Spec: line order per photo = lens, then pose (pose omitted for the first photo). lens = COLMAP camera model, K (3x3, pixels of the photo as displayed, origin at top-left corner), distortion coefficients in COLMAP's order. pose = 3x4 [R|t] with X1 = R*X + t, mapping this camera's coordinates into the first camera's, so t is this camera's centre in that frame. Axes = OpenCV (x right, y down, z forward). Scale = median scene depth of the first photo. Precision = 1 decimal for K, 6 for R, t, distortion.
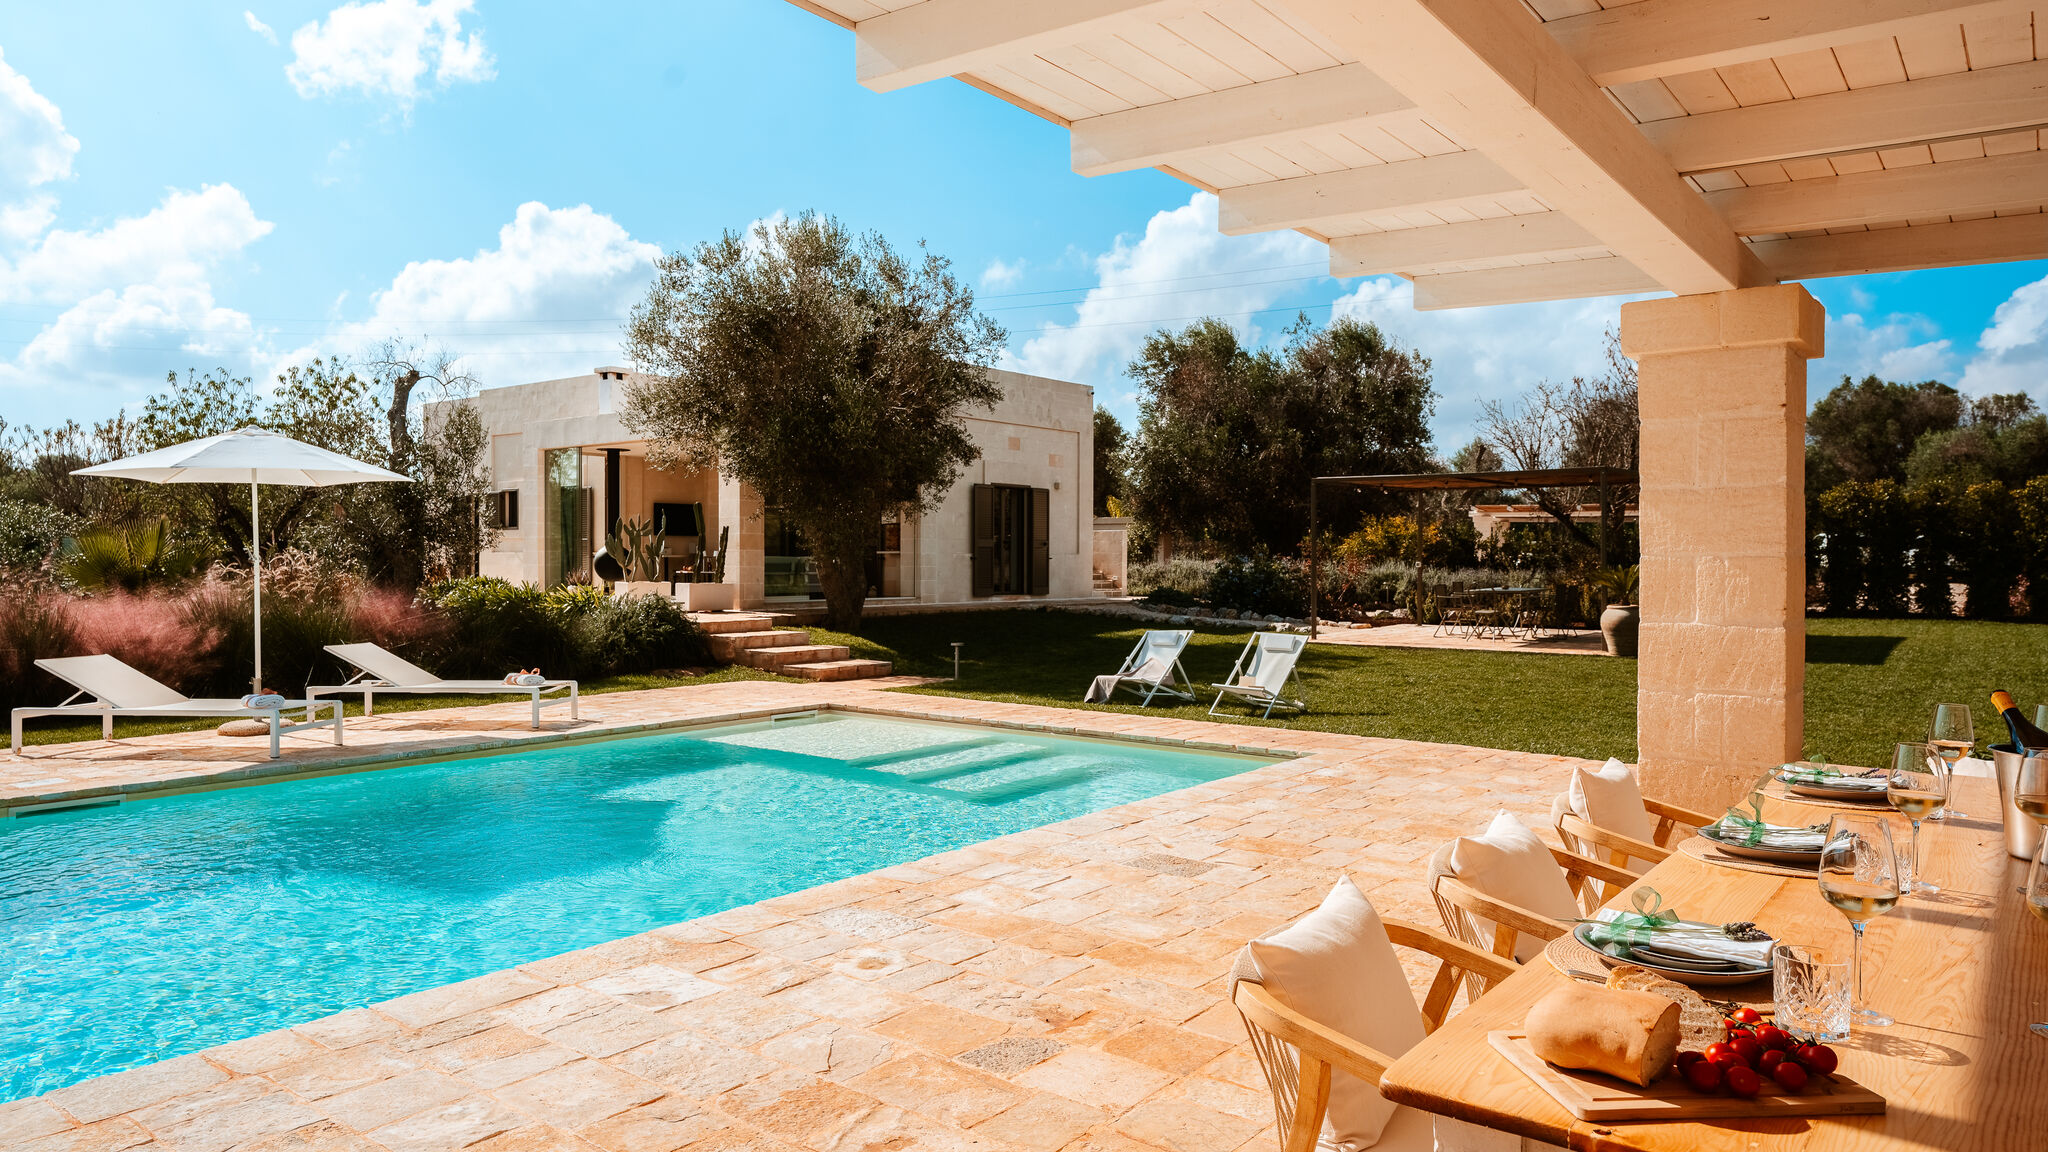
lens RADIAL K [[1353.8, 0, 1026.8], [0, 1353.8, 567.0], [0, 0, 1]] dist [-0.007110, -0.004988]
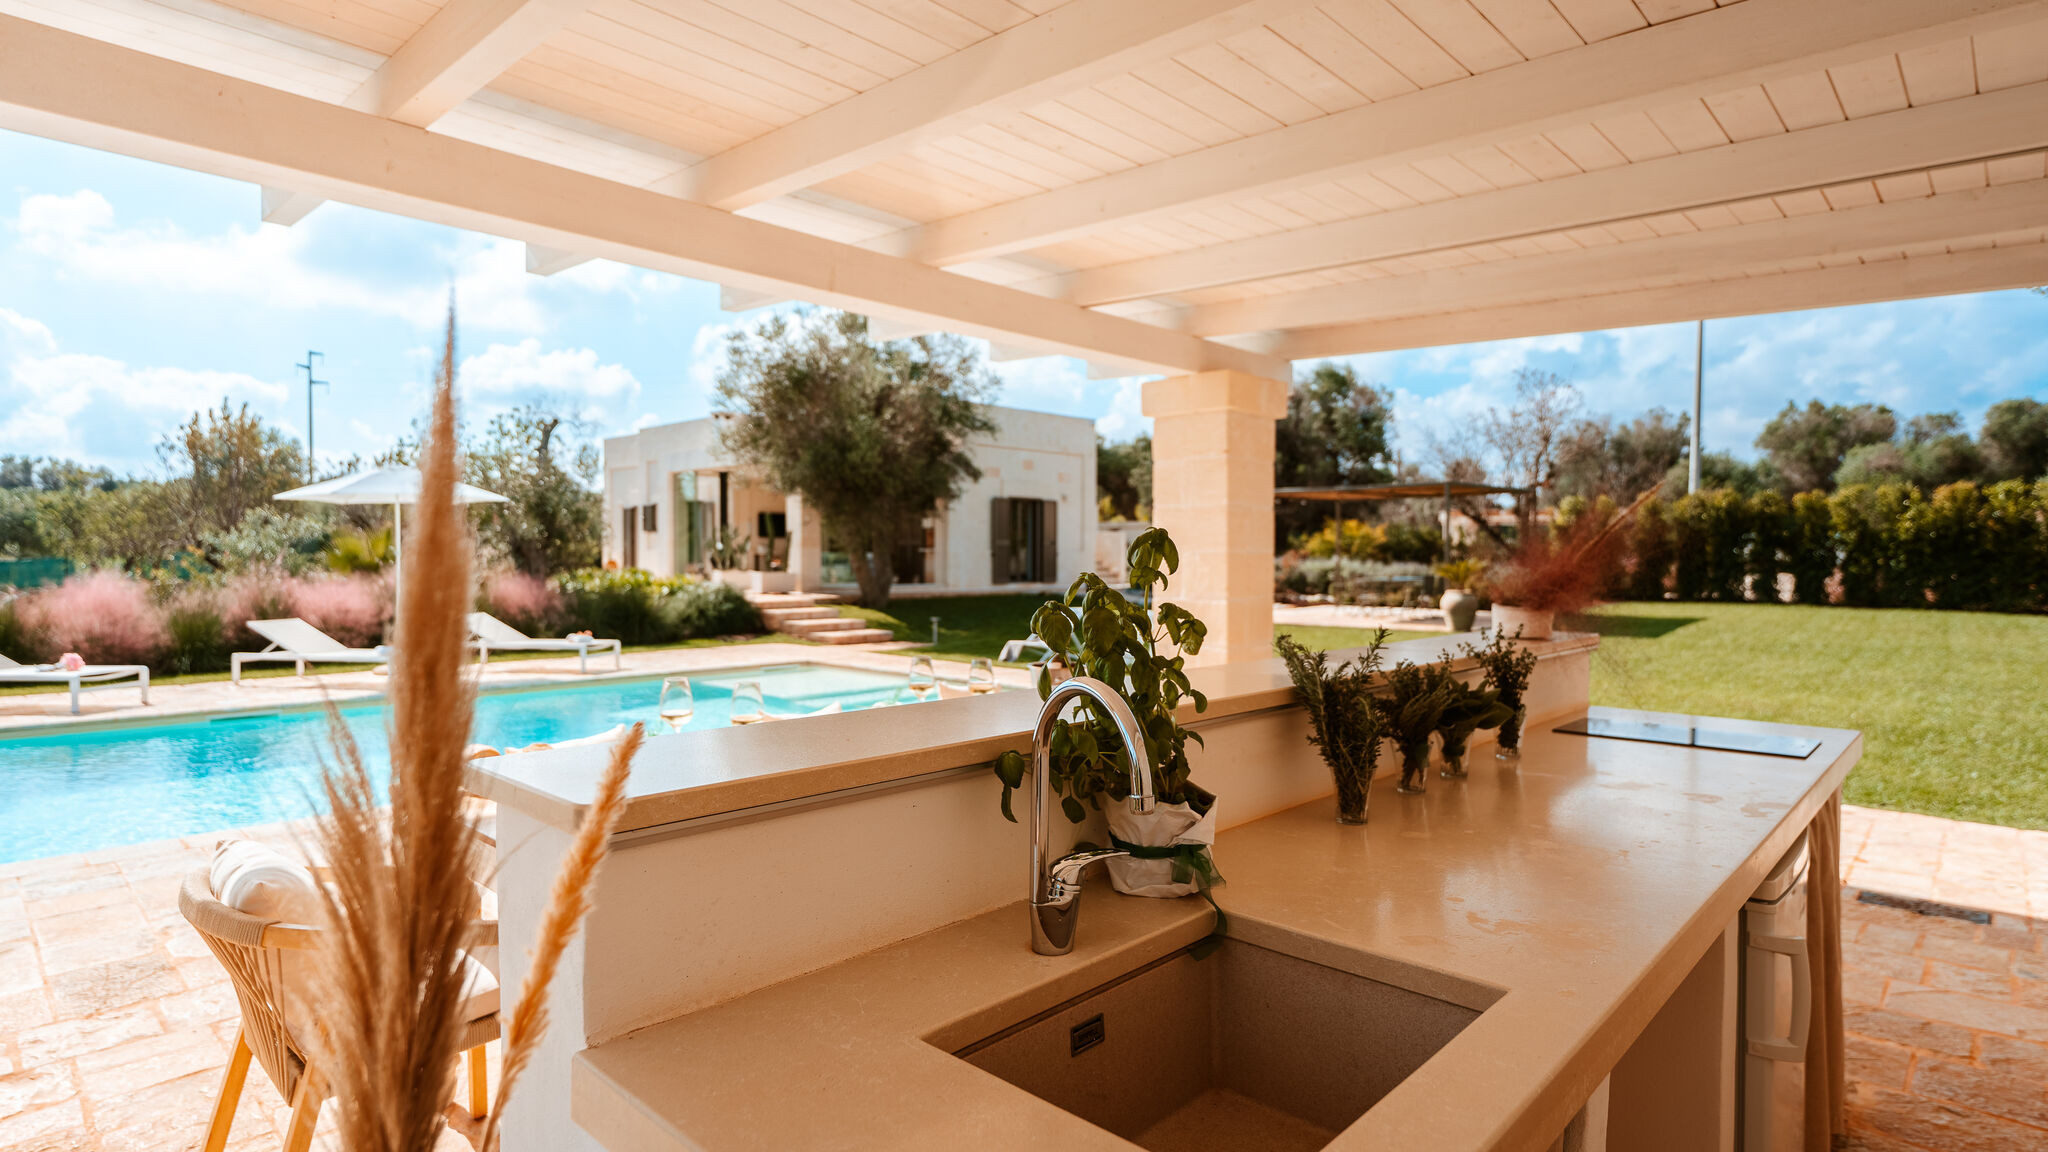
lens RADIAL K [[1099.9, 0, 1021.8], [0, 1099.9, 578.4], [0, 0, 1]] dist [-0.028455, 0.000542]
pose [[0.994520, 0.002347, -0.104523, 0.109870], [-0.000638, 0.999866, 0.016379, -0.000238], [0.104547, -0.016223, 0.994388, -0.050422]]
